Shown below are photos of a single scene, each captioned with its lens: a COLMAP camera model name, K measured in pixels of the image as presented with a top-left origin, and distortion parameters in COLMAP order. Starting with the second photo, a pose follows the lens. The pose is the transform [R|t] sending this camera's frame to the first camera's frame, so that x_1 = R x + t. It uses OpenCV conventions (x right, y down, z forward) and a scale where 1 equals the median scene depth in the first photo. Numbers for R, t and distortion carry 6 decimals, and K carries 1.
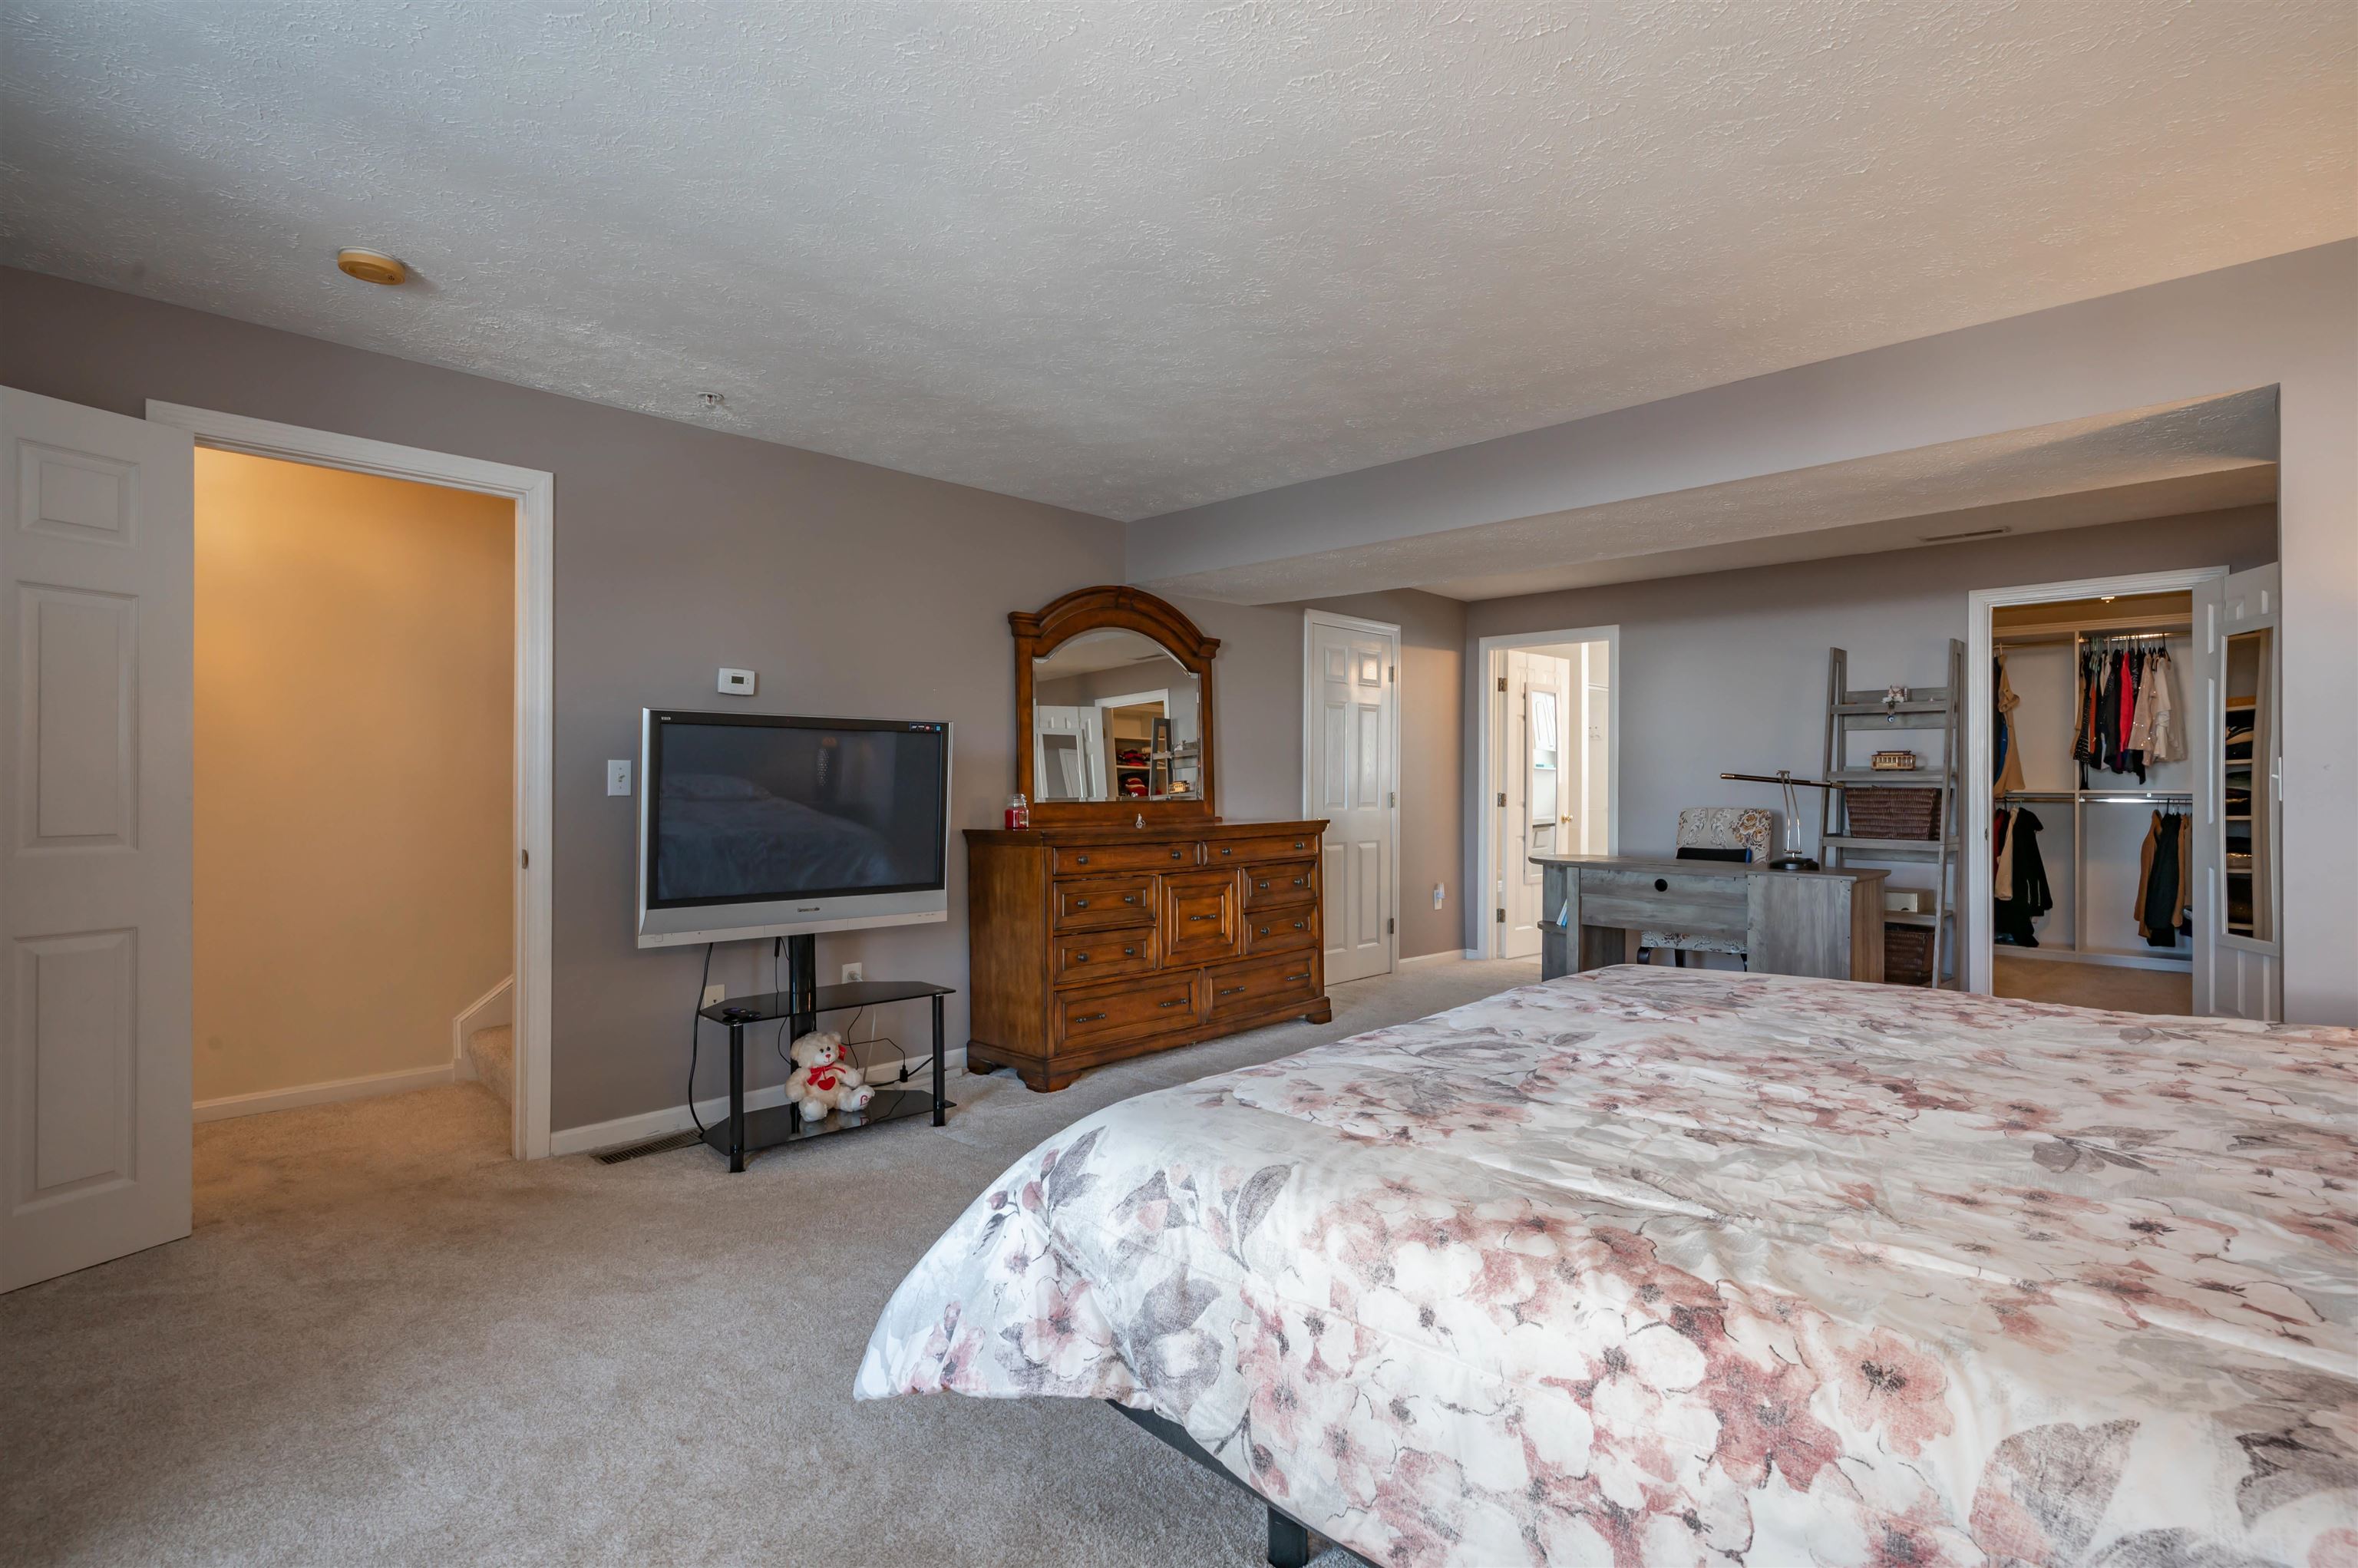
lens RADIAL K [[1138.7, 0, 1179.0], [0, 1138.7, 784.0], [0, 0, 1]] dist [-0.001017, -0.000057]
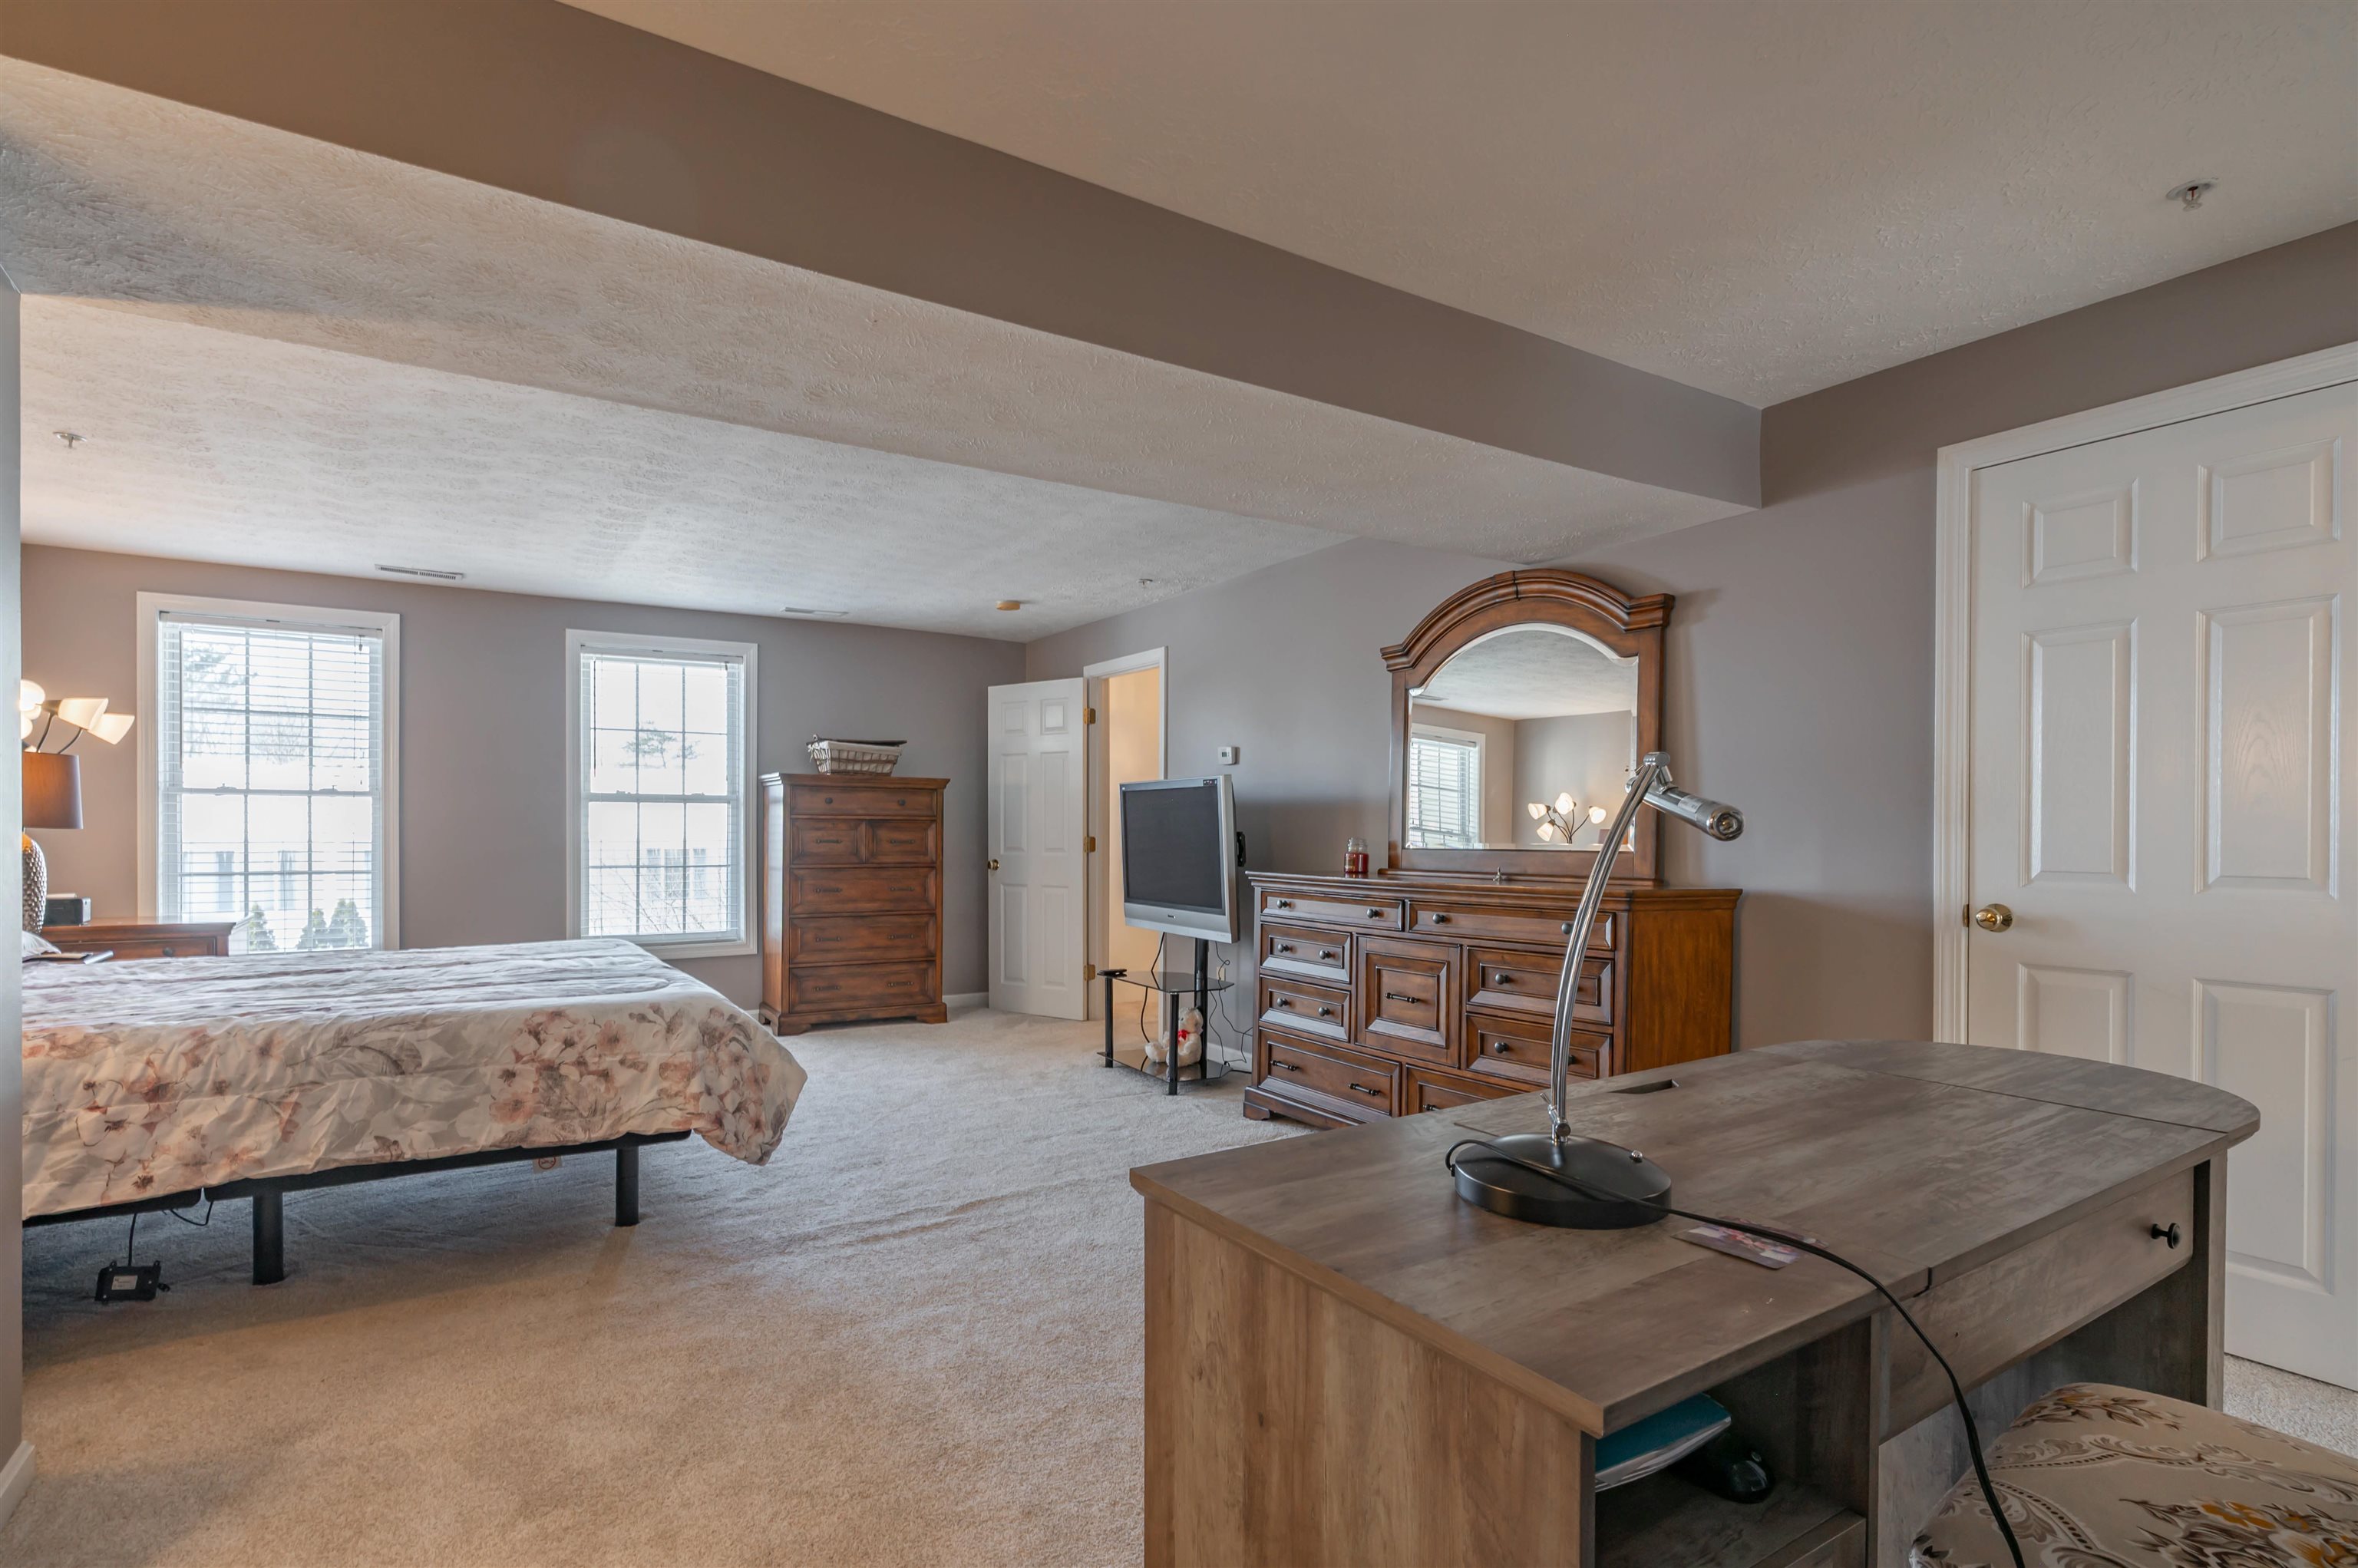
lens RADIAL K [[1154.1, 0, 1192.9], [0, 1154.1, 843.1], [0, 0, 1]] dist [-0.002741, -0.000912]
pose [[-0.227664, 0.011183, -0.973676, 0.693141], [-0.002178, 0.999926, 0.011994, 0.000914], [0.973737, 0.004851, -0.227623, 0.880713]]
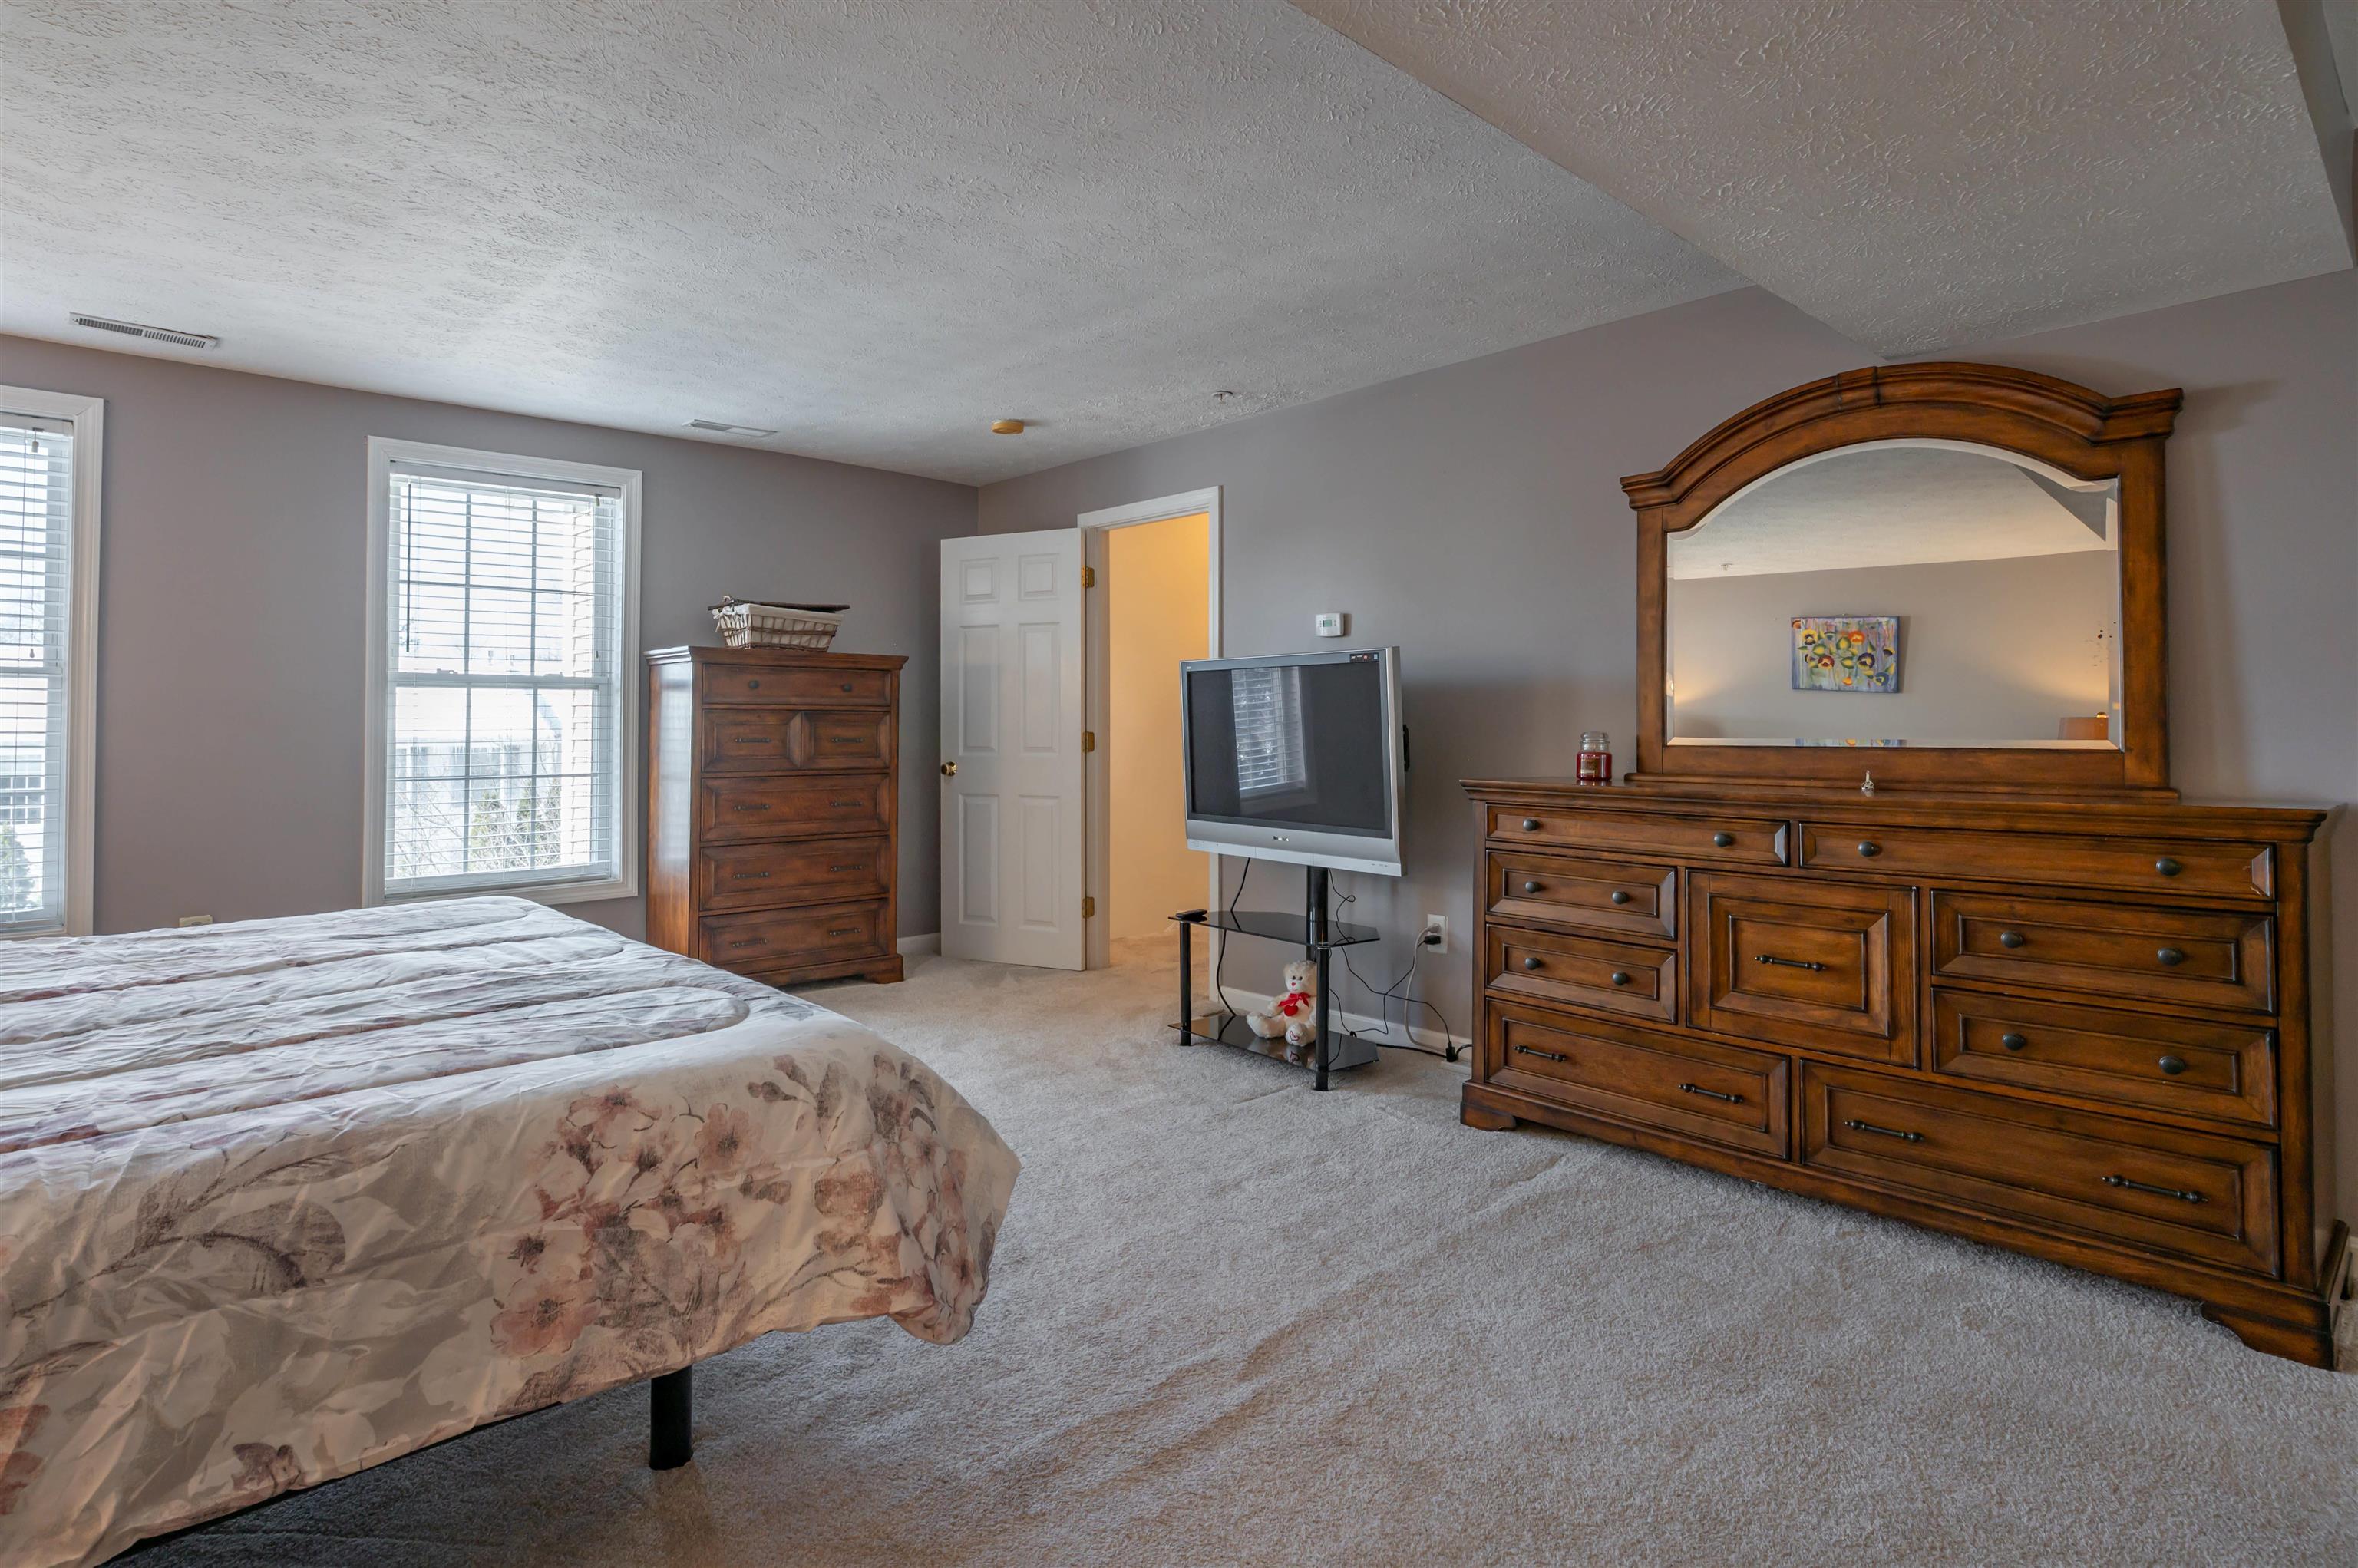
lens RADIAL K [[1210.1, 0, 1172.6], [0, 1210.1, 698.8], [0, 0, 1]] dist [0.002174, 0.000831]
pose [[-0.065072, -0.019339, -0.997693, 0.520784], [0.001826, 0.999808, -0.019499, 0.001275], [0.997879, -0.003090, -0.065024, 0.633951]]
